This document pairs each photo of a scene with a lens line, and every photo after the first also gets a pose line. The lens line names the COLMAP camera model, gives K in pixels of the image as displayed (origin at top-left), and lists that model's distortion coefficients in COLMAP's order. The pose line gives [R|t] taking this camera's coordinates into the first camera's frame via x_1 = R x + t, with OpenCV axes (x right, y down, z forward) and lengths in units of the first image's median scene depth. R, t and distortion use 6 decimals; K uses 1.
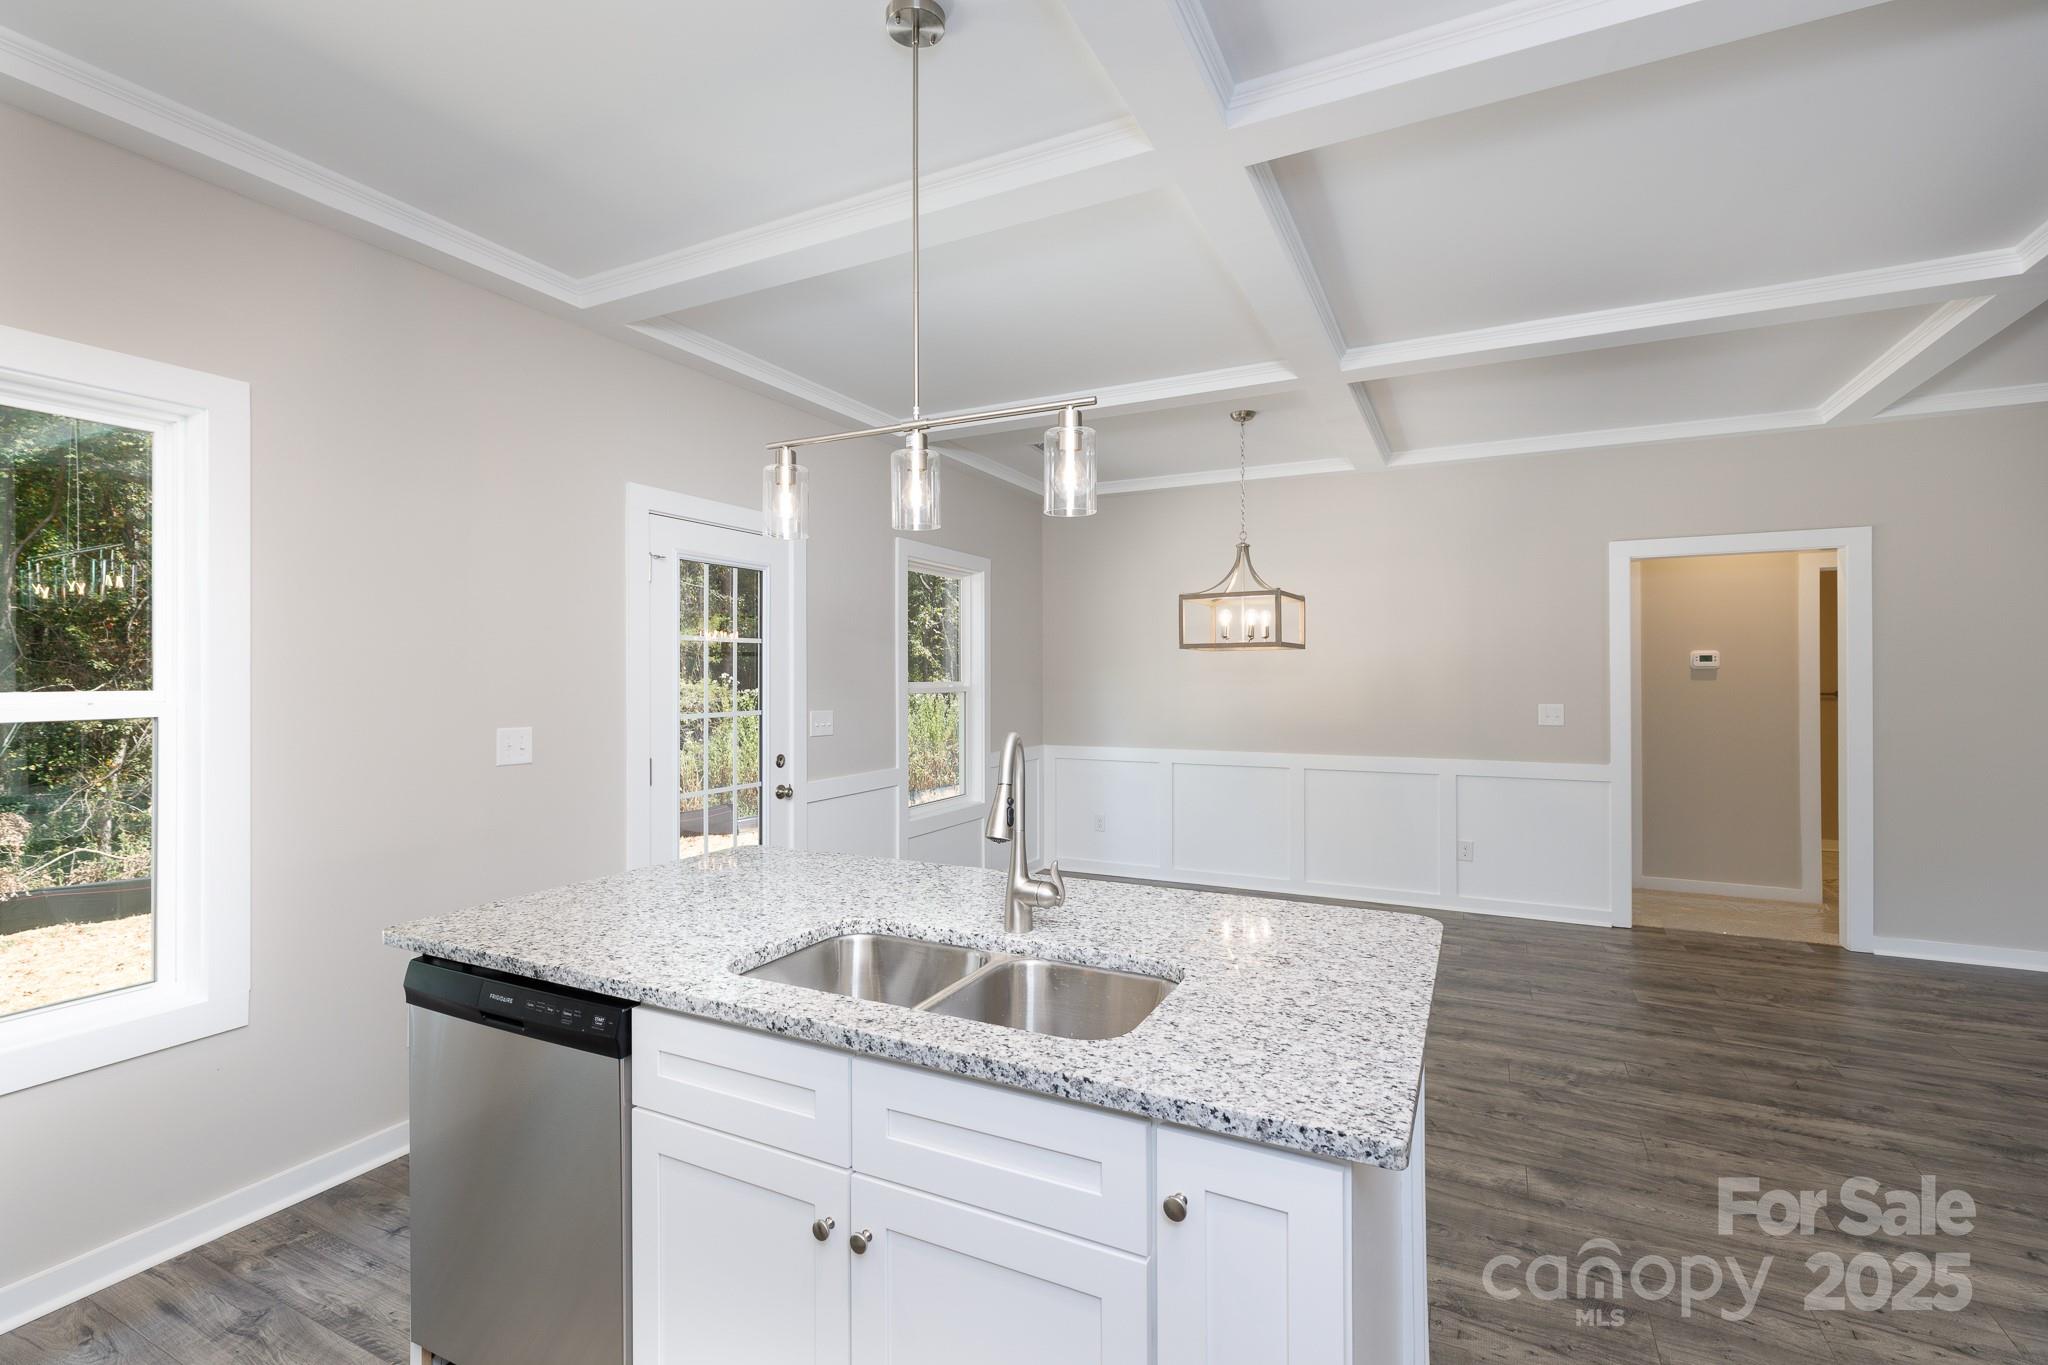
lens RADIAL K [[911.8, 0, 1022.6], [0, 911.8, 673.8], [0, 0, 1]] dist [0.004848, -0.000968]
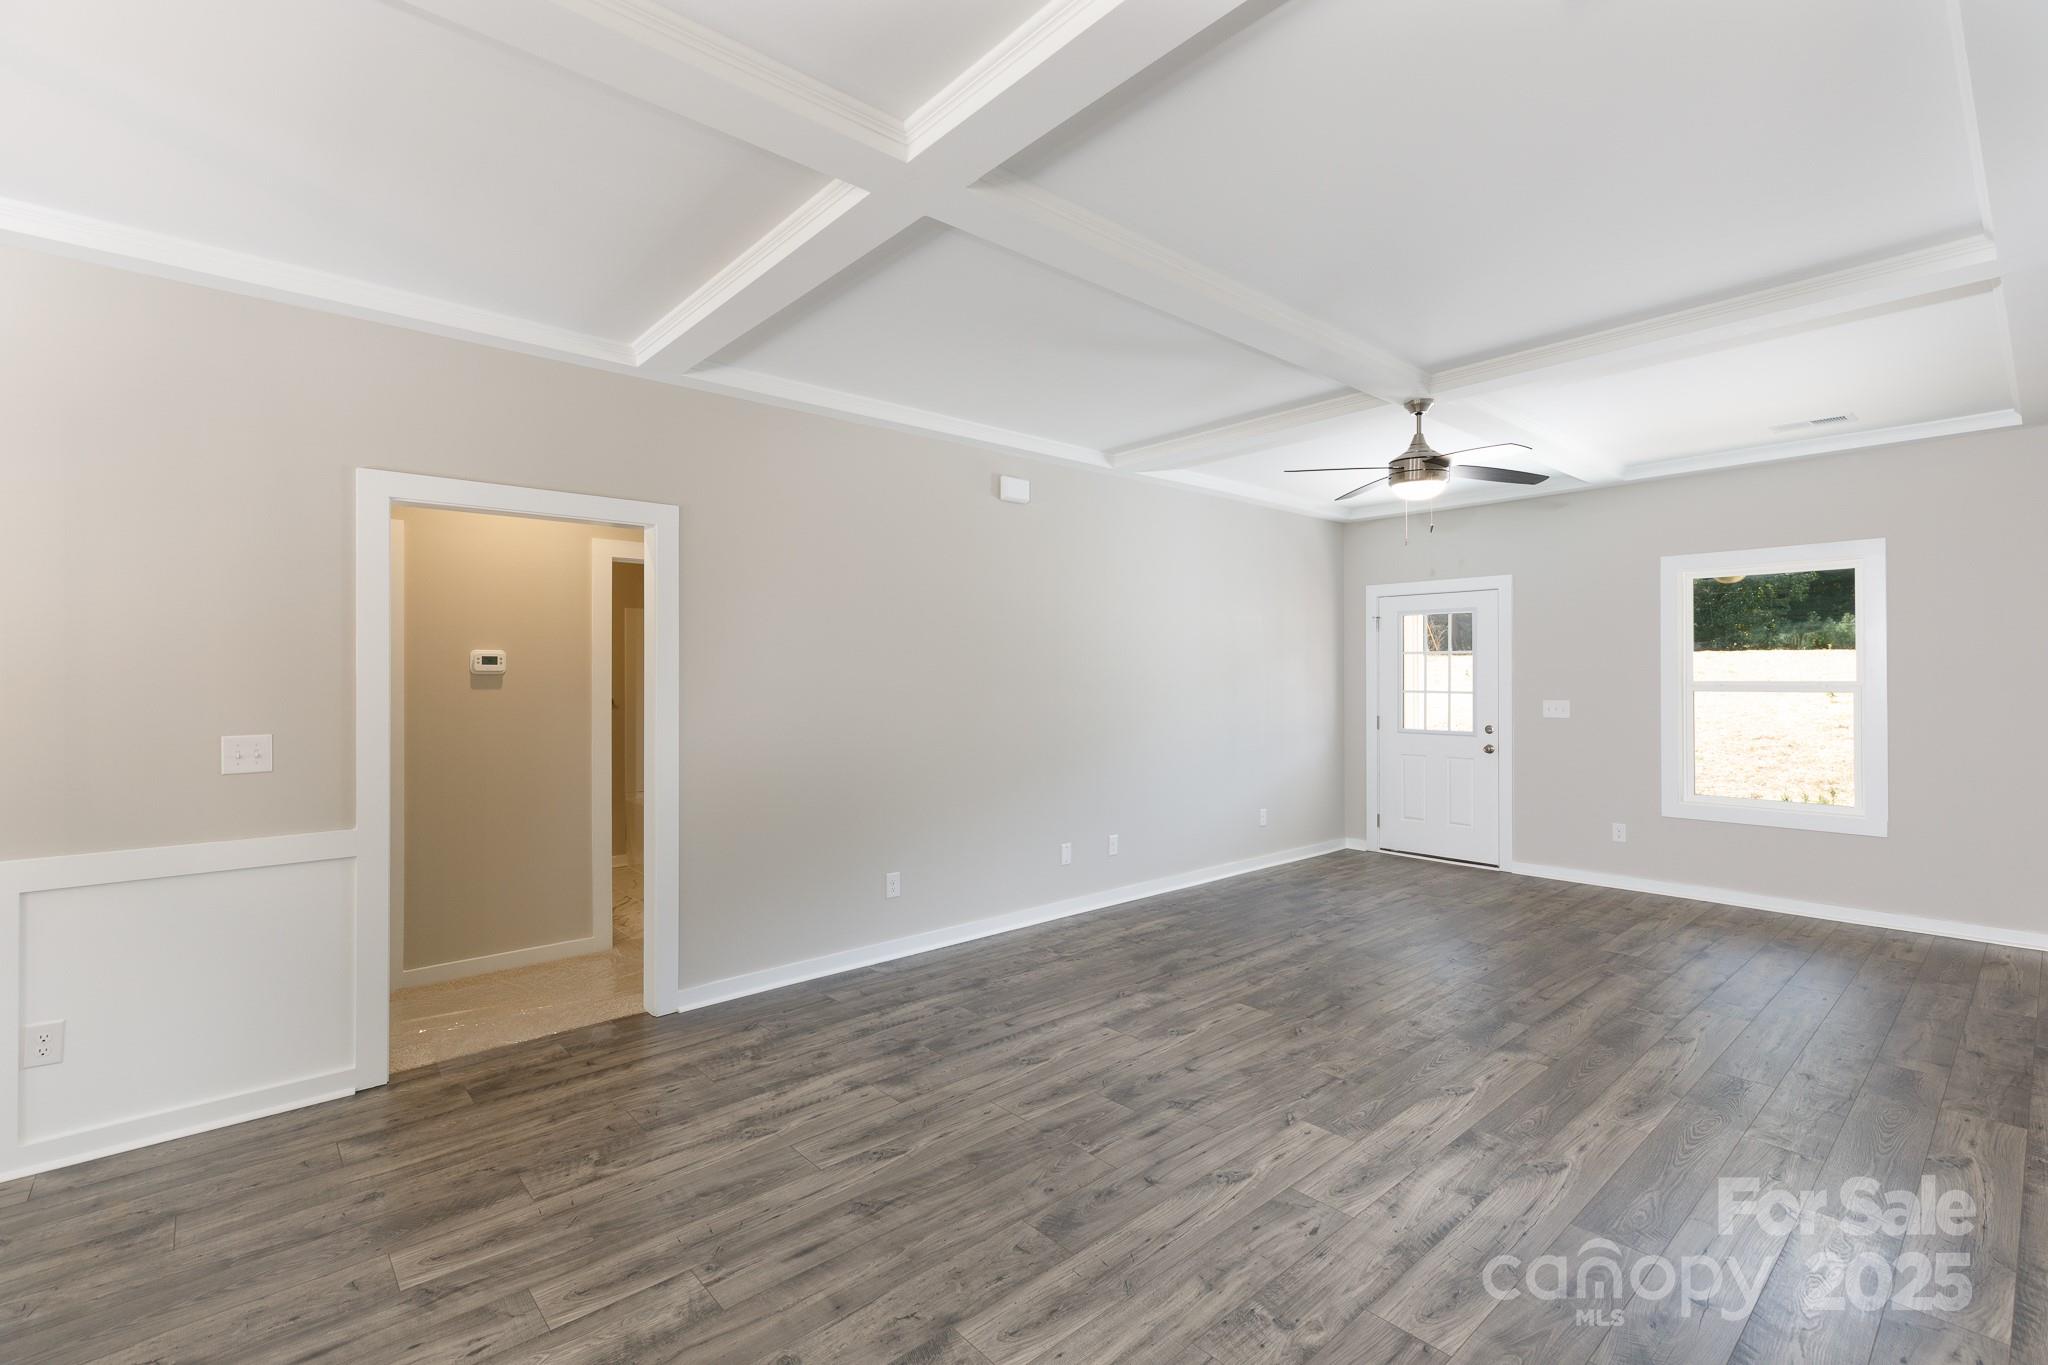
lens RADIAL K [[911.8, 0, 1030.4], [0, 911.8, 670.6], [0, 0, 1]] dist [0.004848, -0.000968]
pose [[0.360358, 0.008212, 0.932778, 0.257777], [0.000329, 0.999960, -0.008931, -0.001779], [-0.932814, 0.003525, 0.360341, 0.392141]]
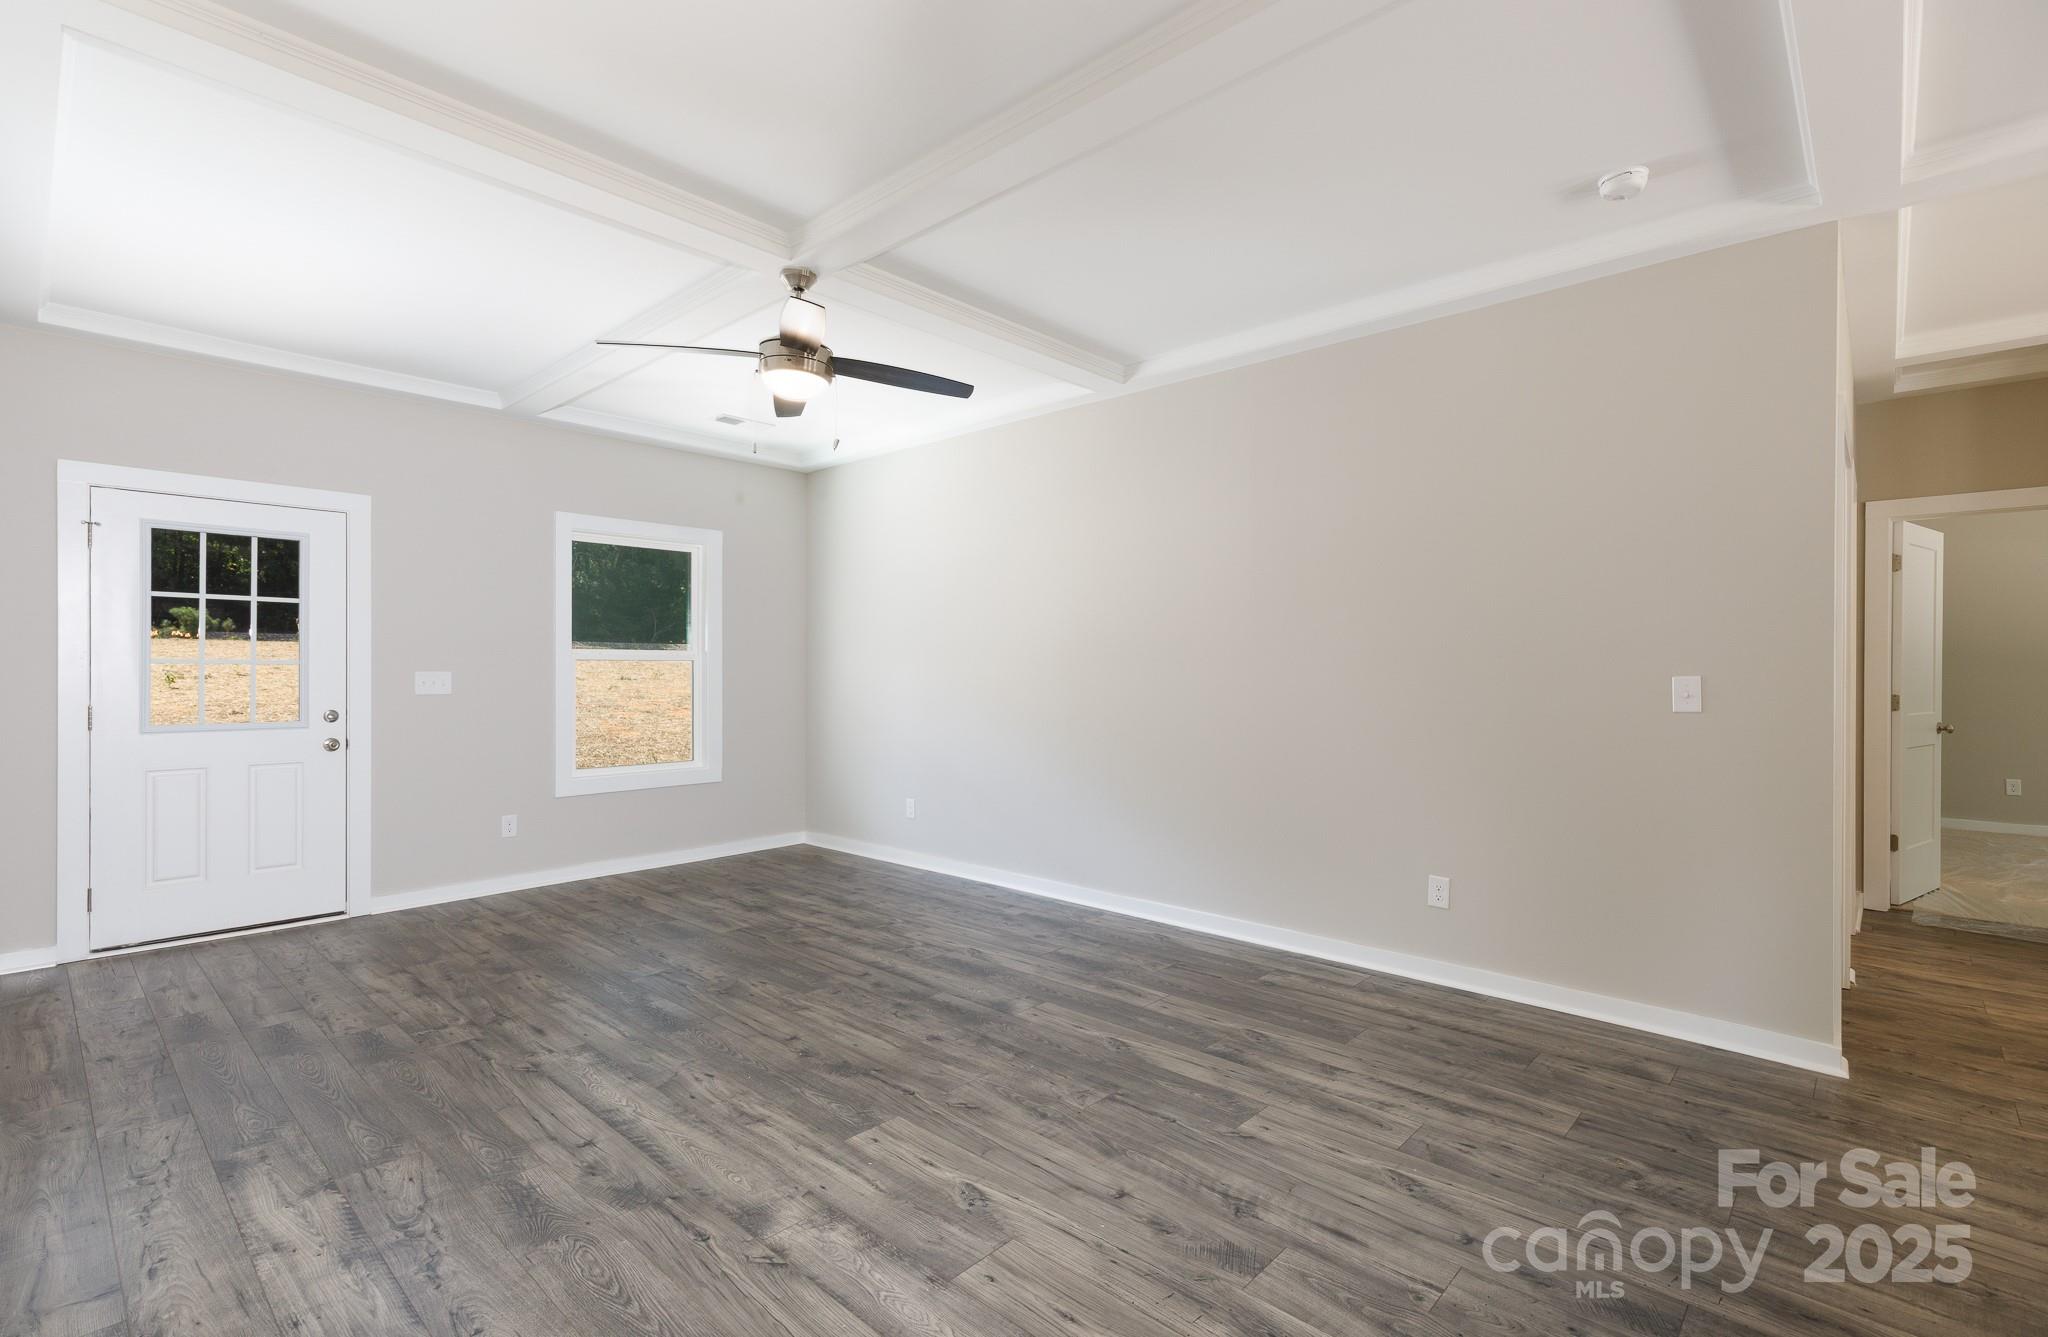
lens RADIAL K [[940.0, 0, 1017.4], [0, 940.0, 640.8], [0, 0, 1]] dist [0.007451, -0.000293]
pose [[-0.962358, 0.010651, 0.271577, 0.886129], [0.001309, 0.999402, -0.034559, 0.035543], [-0.271783, -0.032903, -0.961796, 1.022878]]
